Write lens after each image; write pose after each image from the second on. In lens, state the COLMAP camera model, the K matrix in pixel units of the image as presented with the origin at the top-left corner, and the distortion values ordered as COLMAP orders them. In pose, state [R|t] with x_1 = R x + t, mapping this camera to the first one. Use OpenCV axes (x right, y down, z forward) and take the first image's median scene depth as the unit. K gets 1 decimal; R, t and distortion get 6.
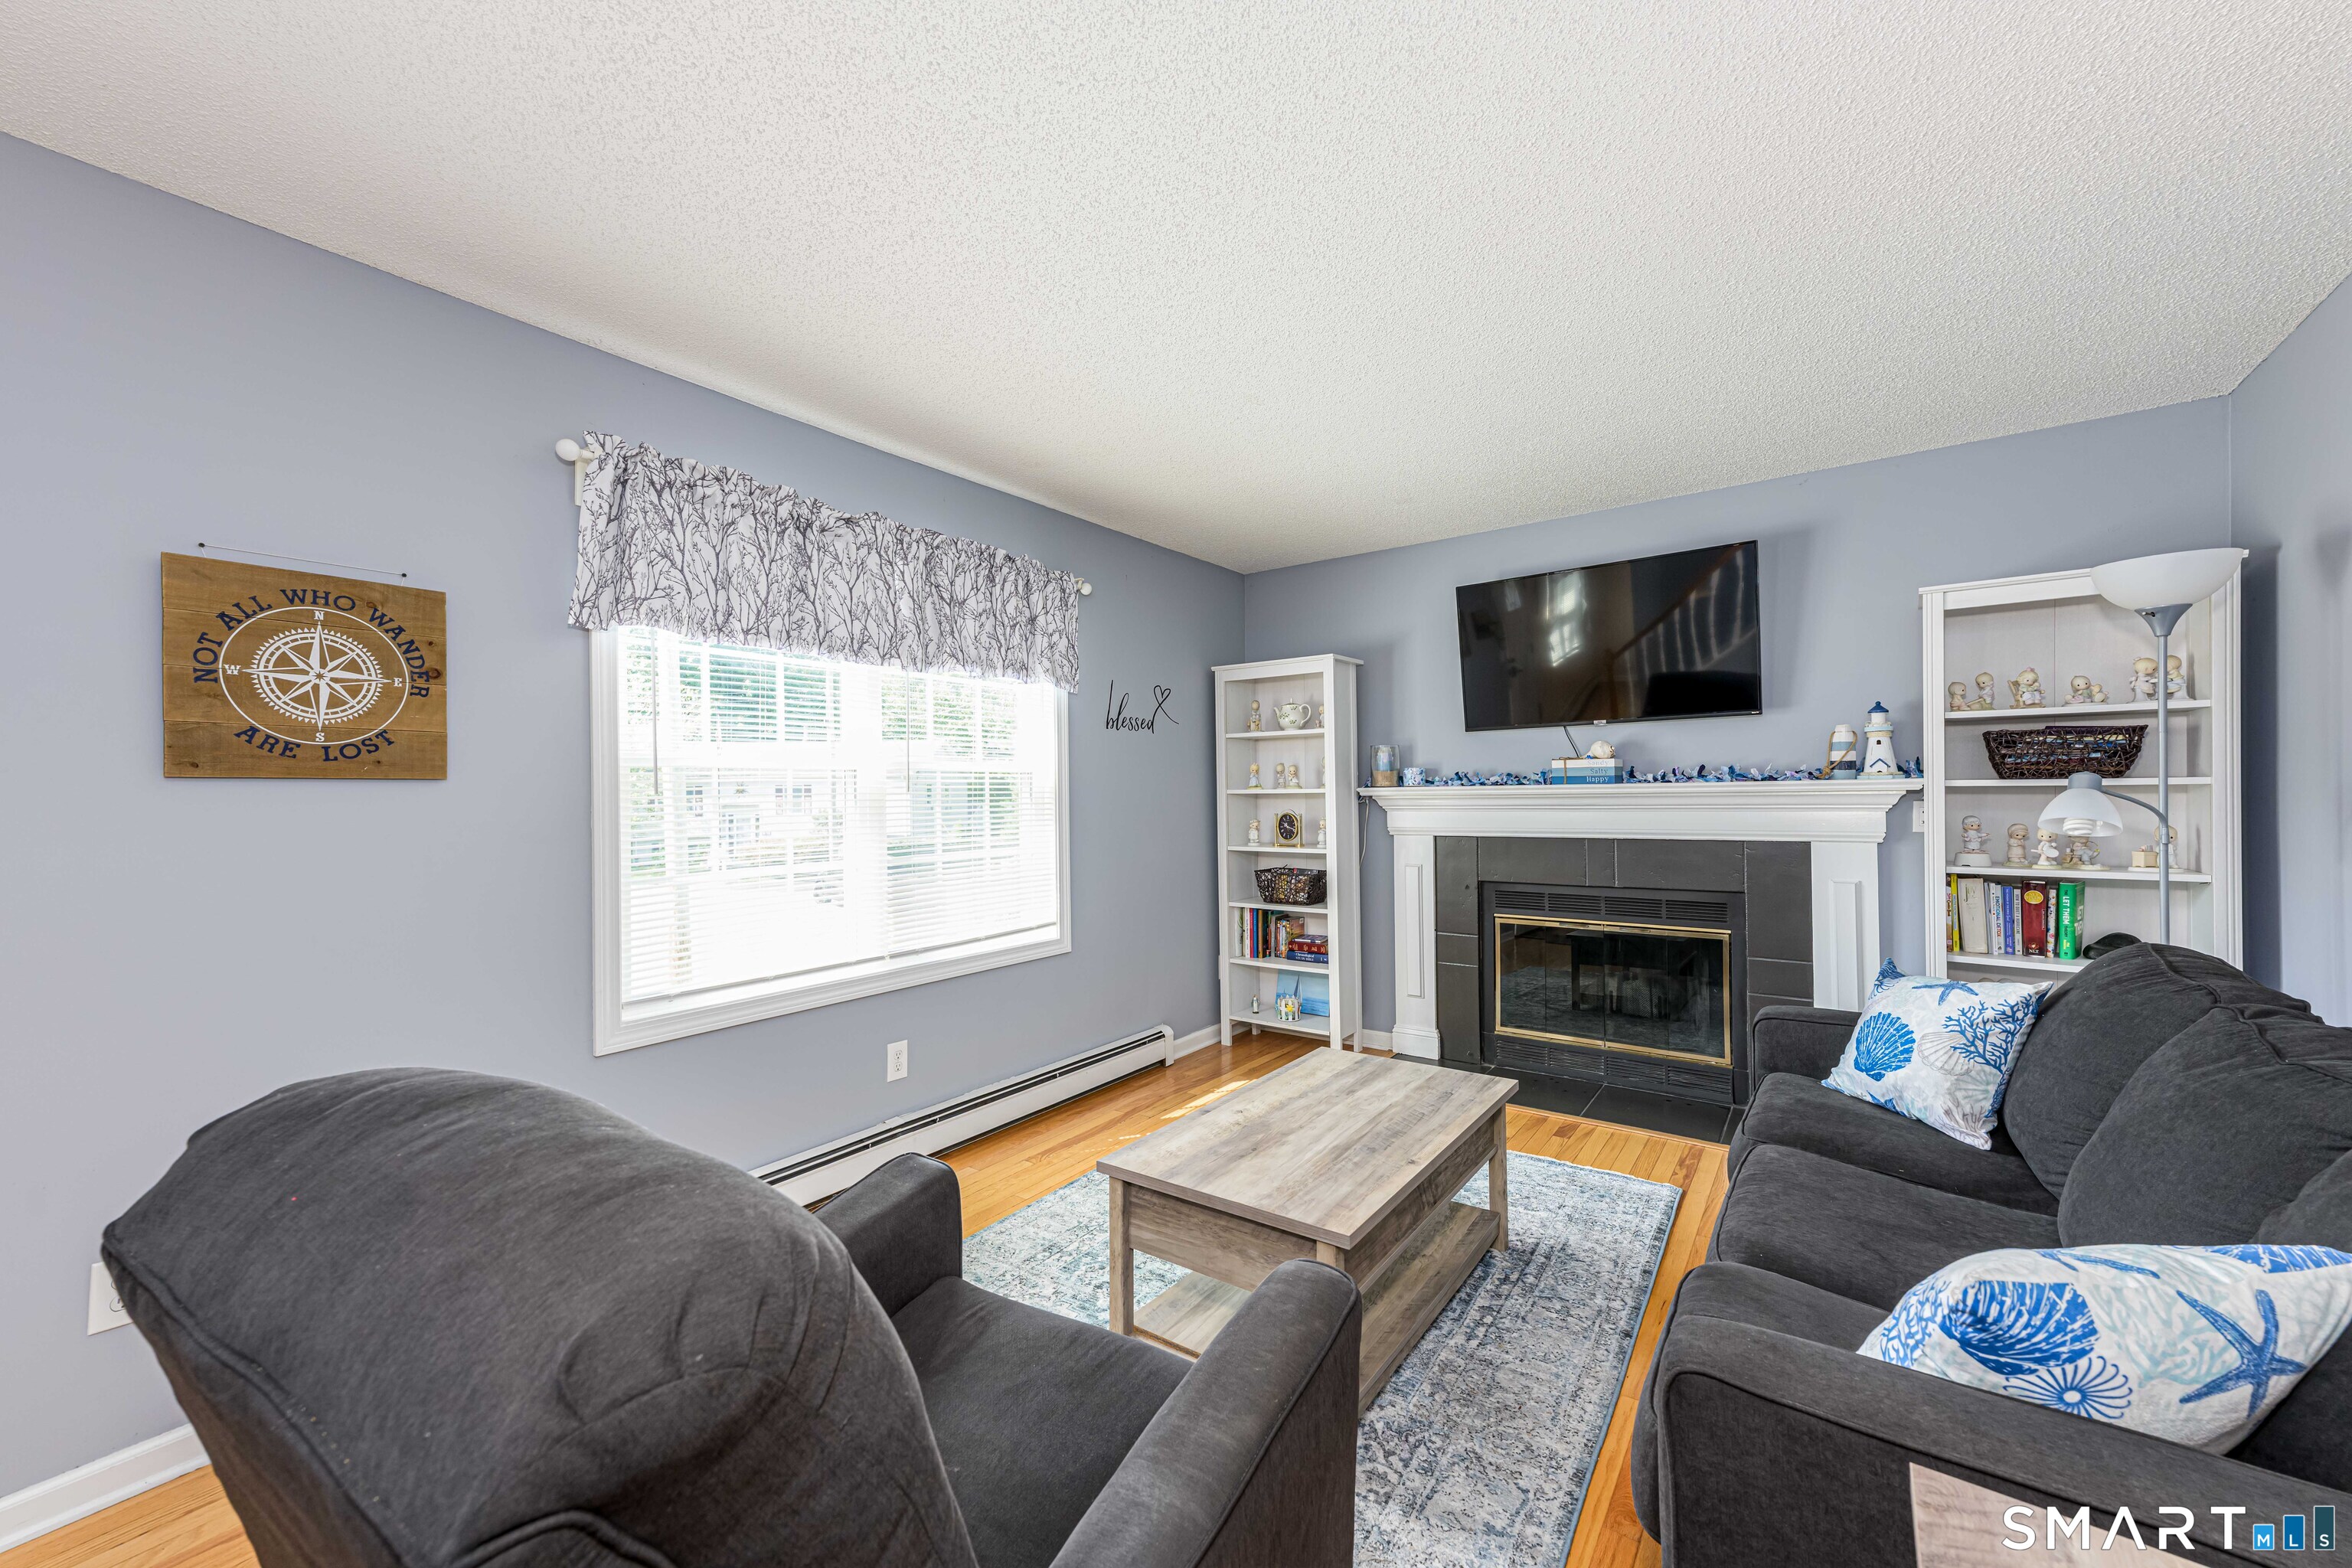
lens RADIAL K [[923.3, 0, 1168.4], [0, 923.3, 795.3], [0, 0, 1]] dist [0.022236, -0.000009]
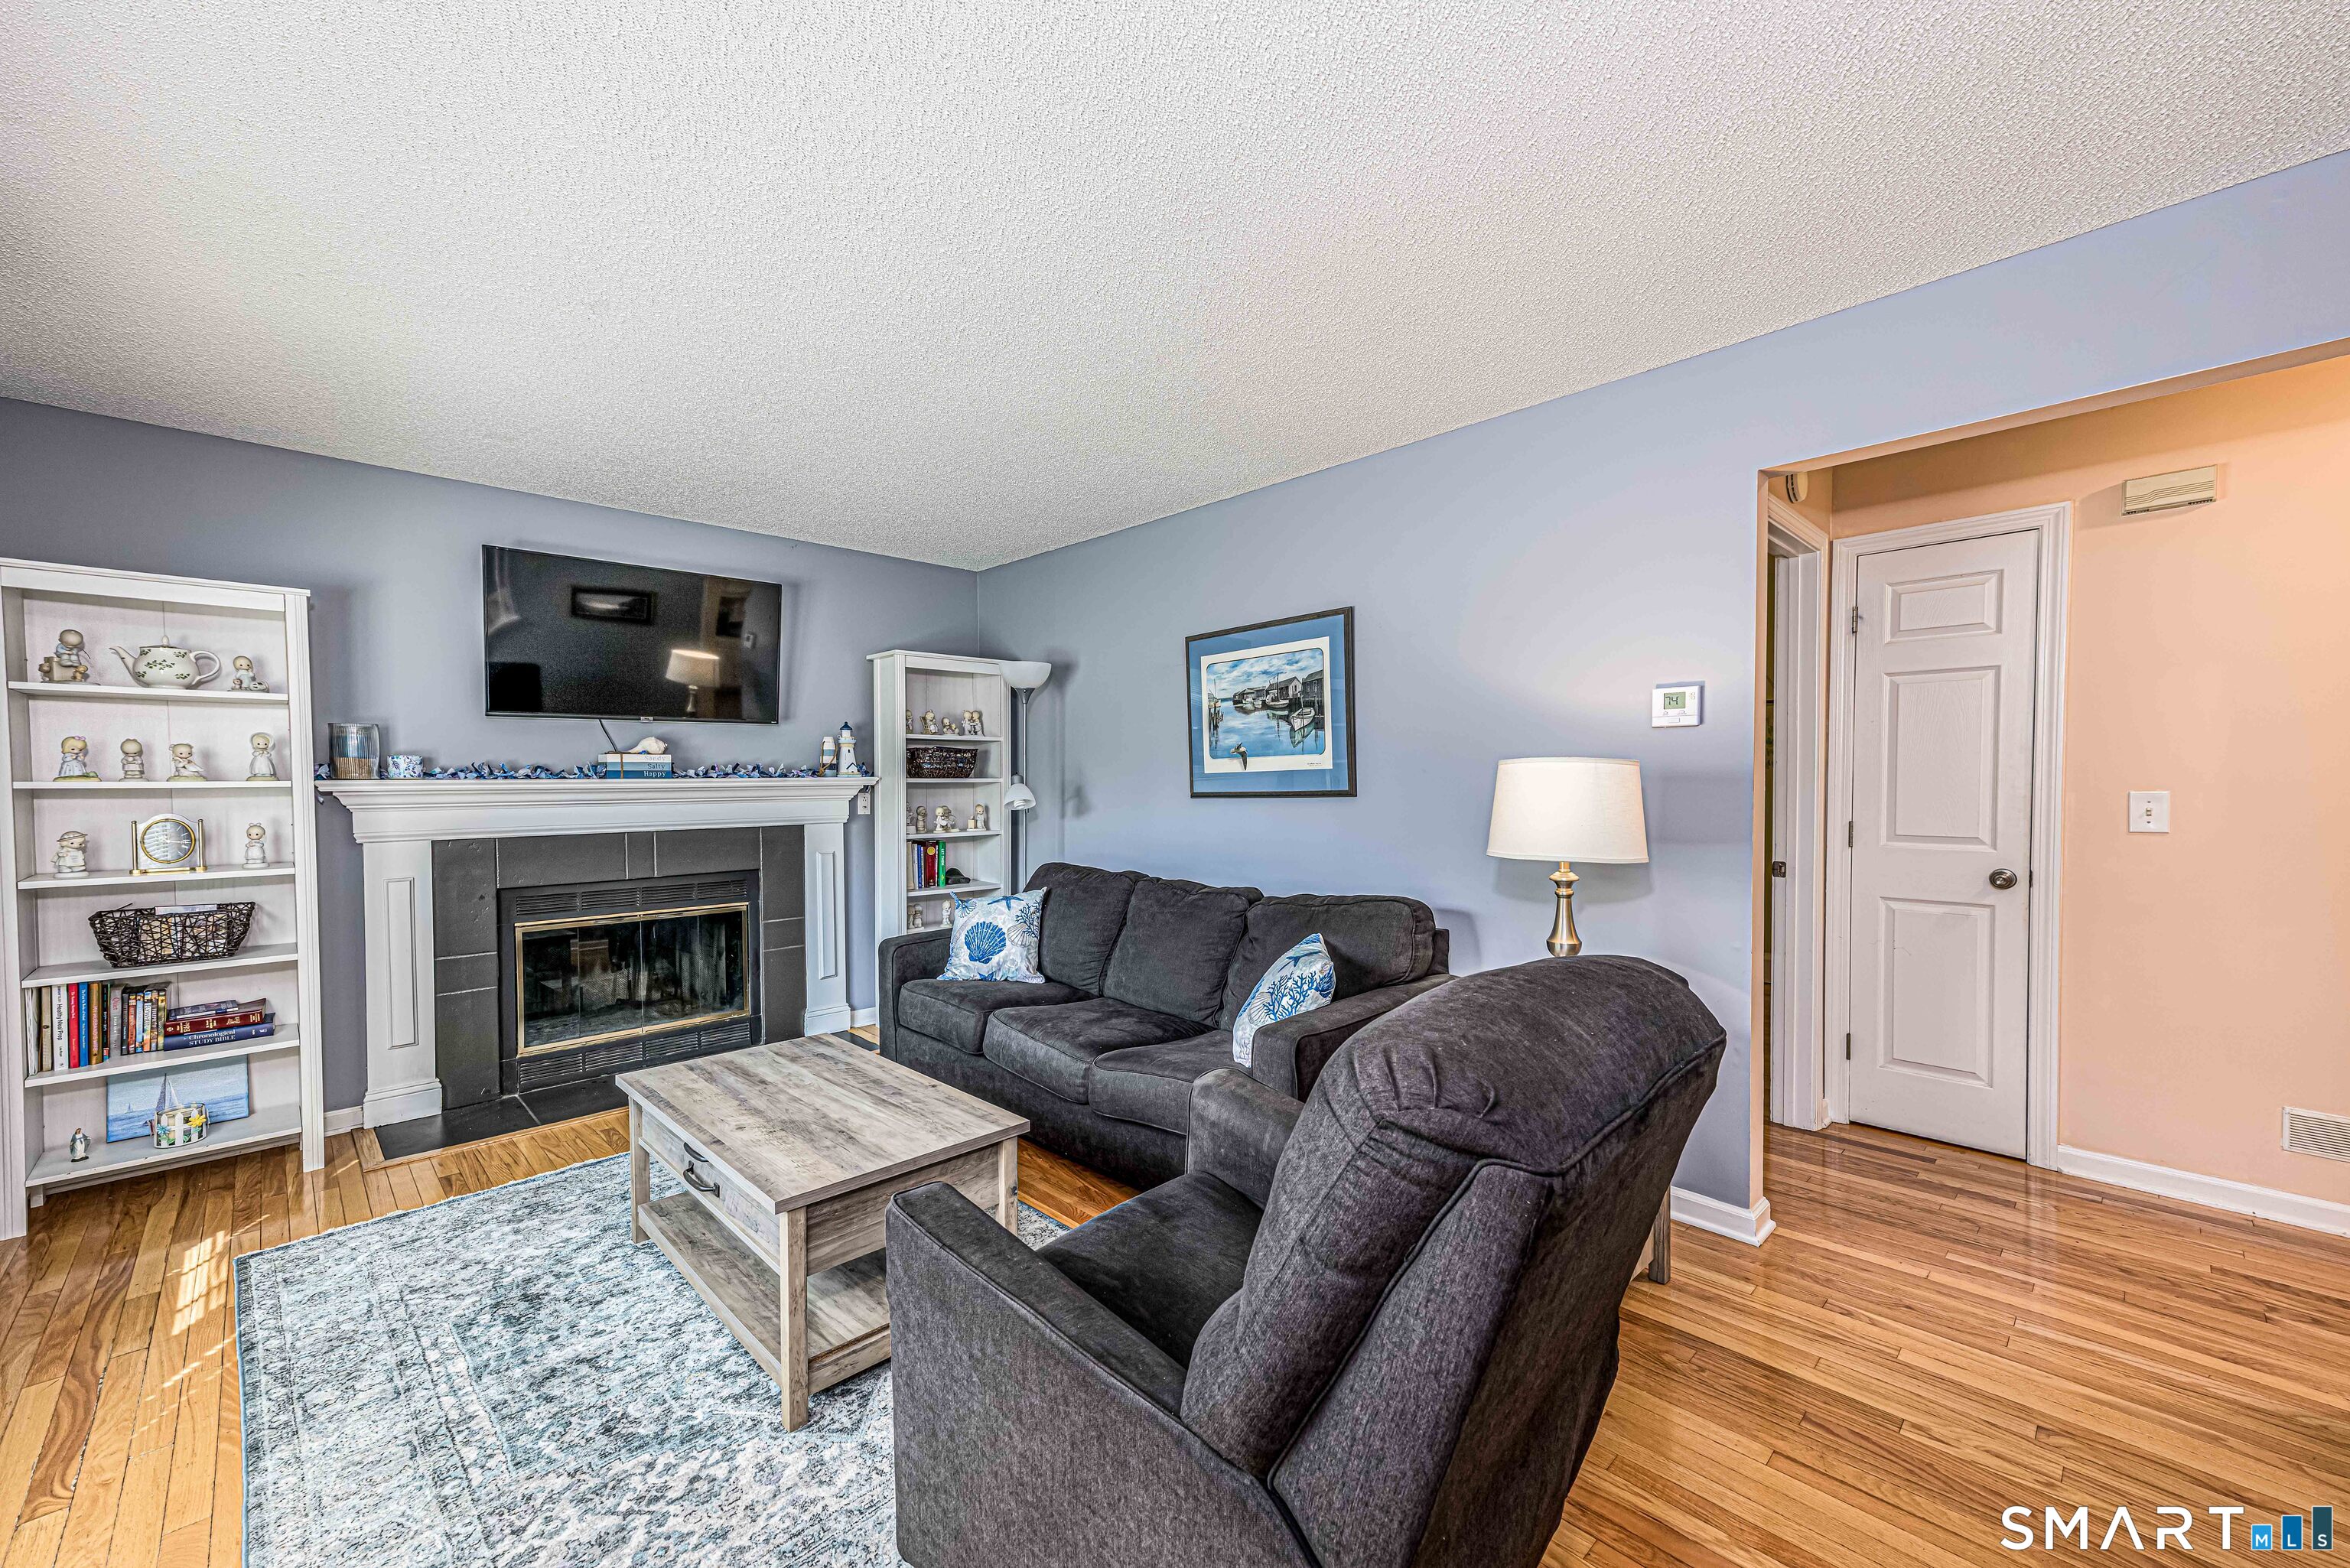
lens RADIAL K [[922.4, 0, 1167.4], [0, 922.4, 795.2], [0, 0, 1]] dist [0.022236, -0.000009]
pose [[0.169555, -0.007279, 0.985494, -0.519389], [0.005935, 0.999962, 0.006365, 0.003811], [-0.985503, 0.004770, 0.169592, 0.285745]]
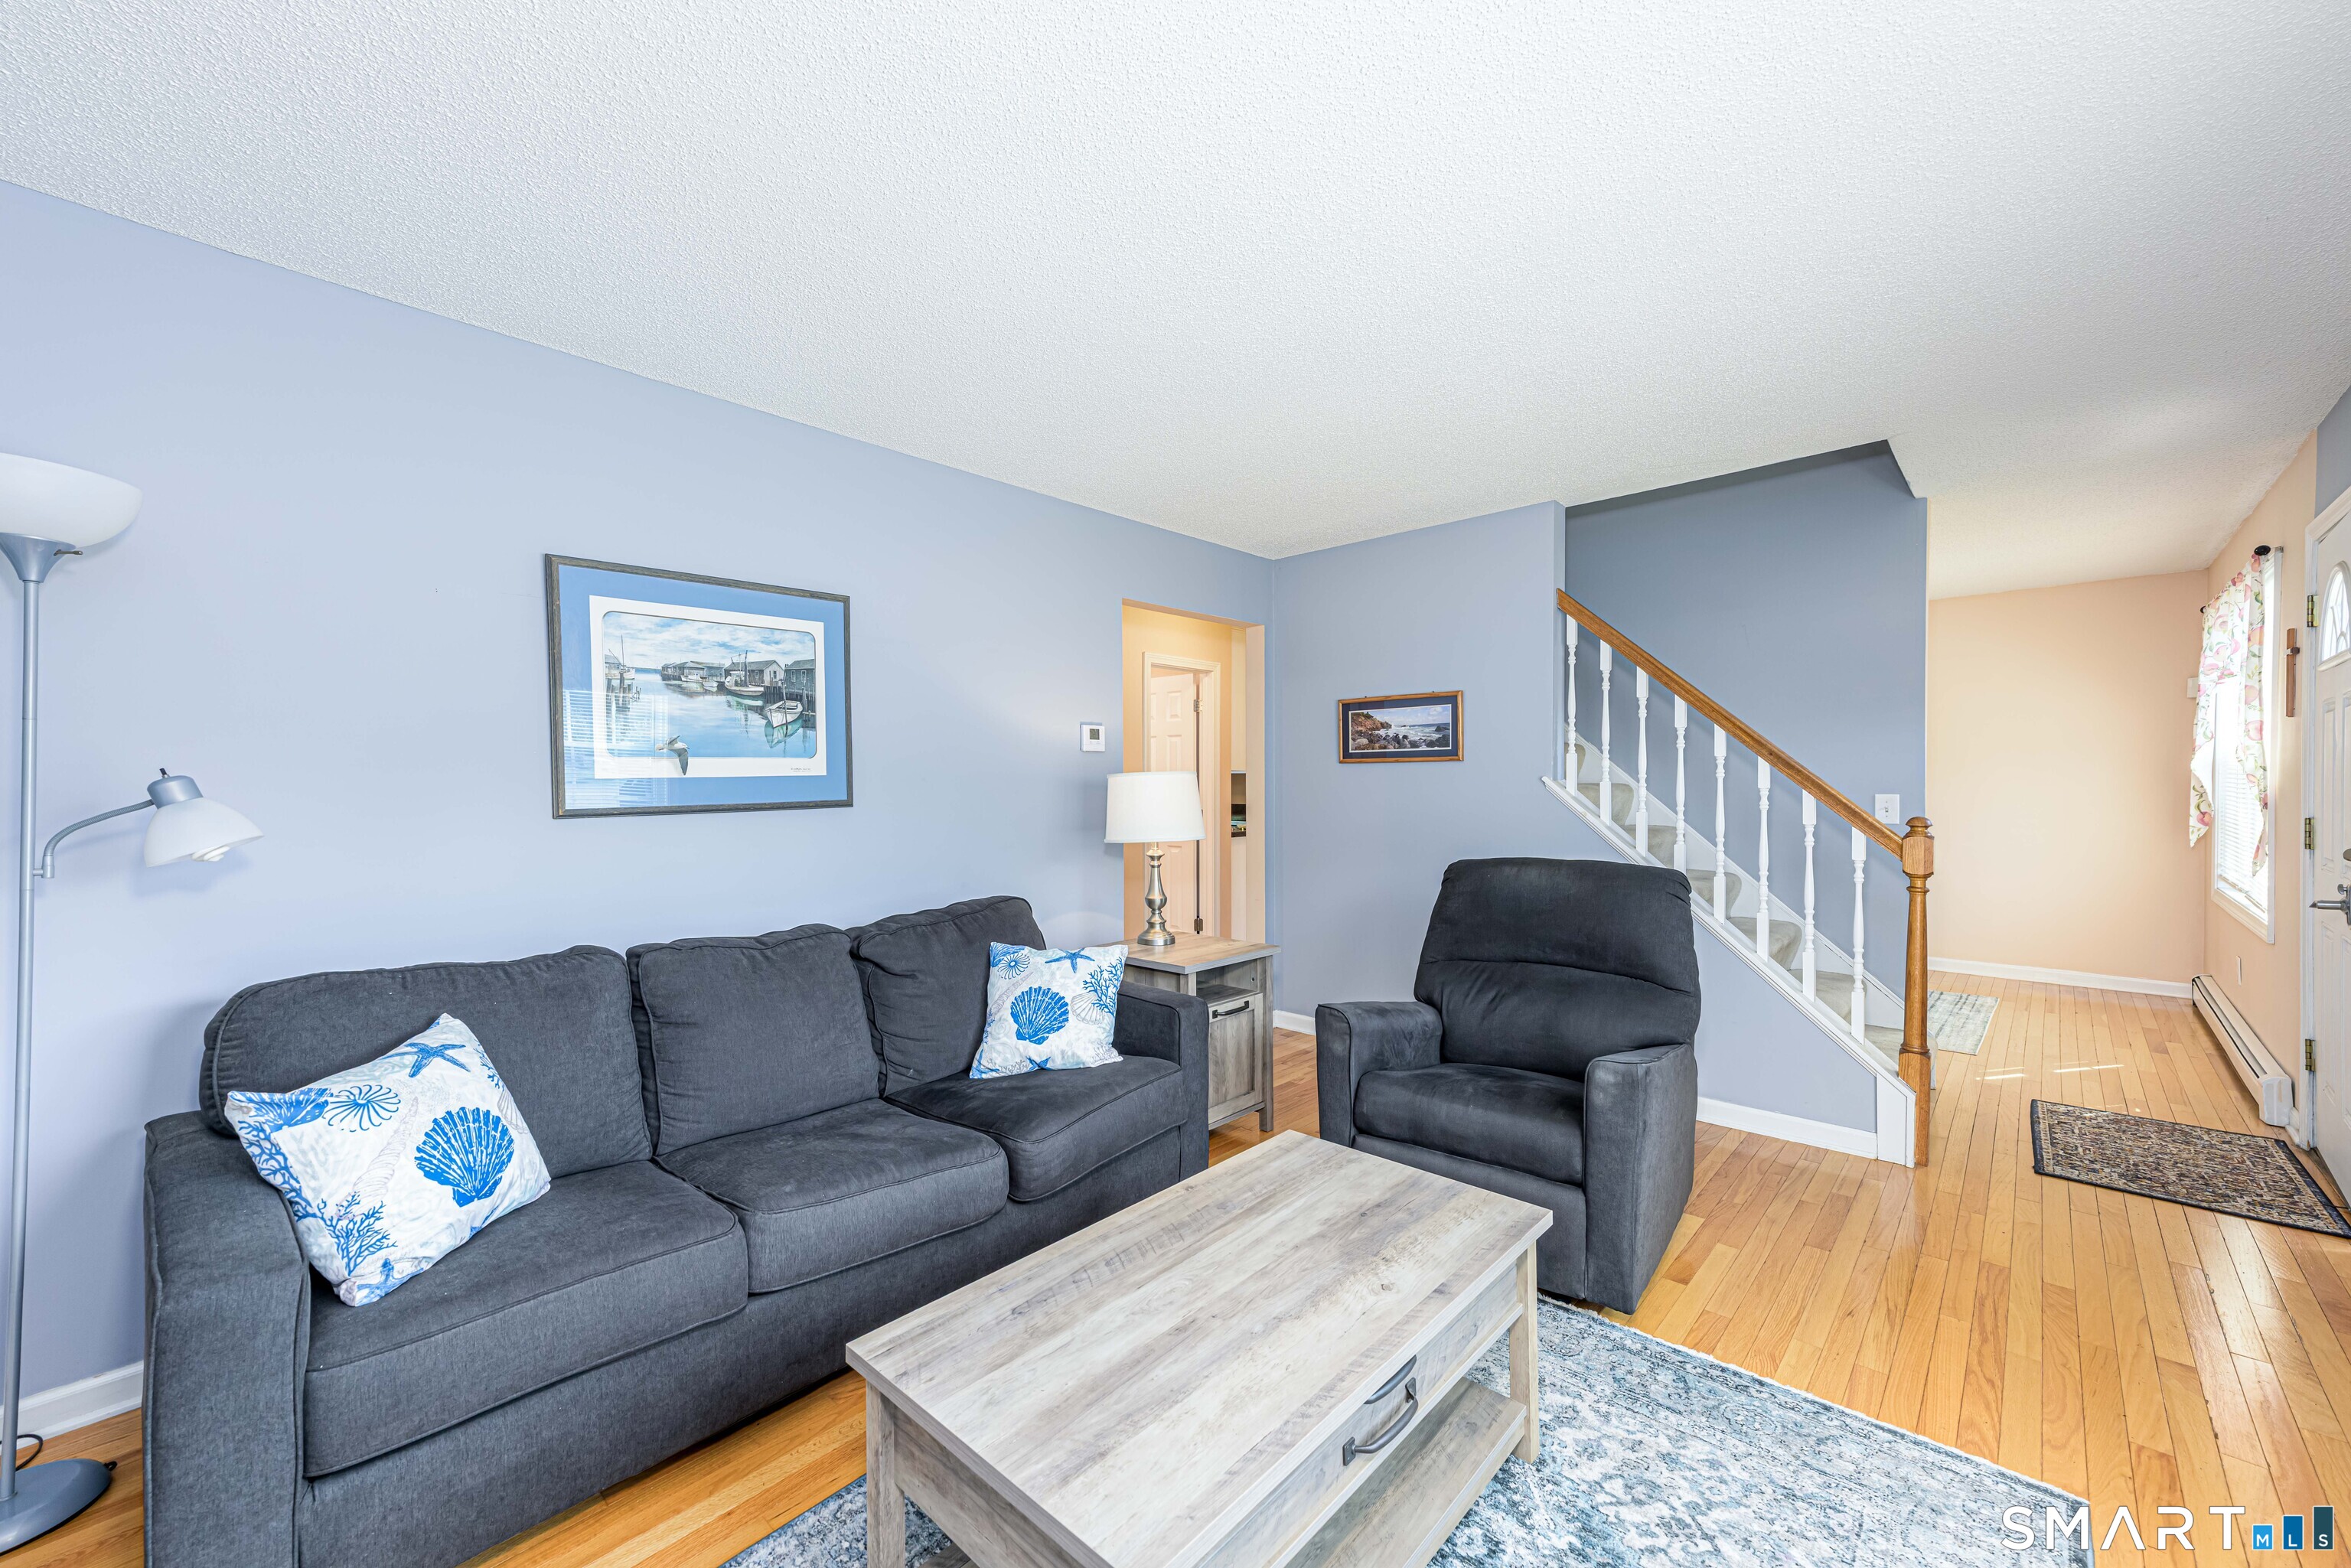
lens RADIAL K [[899.5, 0, 1161.1], [0, 899.5, 789.2], [0, 0, 1]] dist [0.020054, -0.000074]
pose [[-0.990554, 0.017337, 0.136021, 0.094641], [0.018107, 0.999826, 0.004429, -0.002888], [-0.135920, 0.006851, -0.990696, 1.109515]]
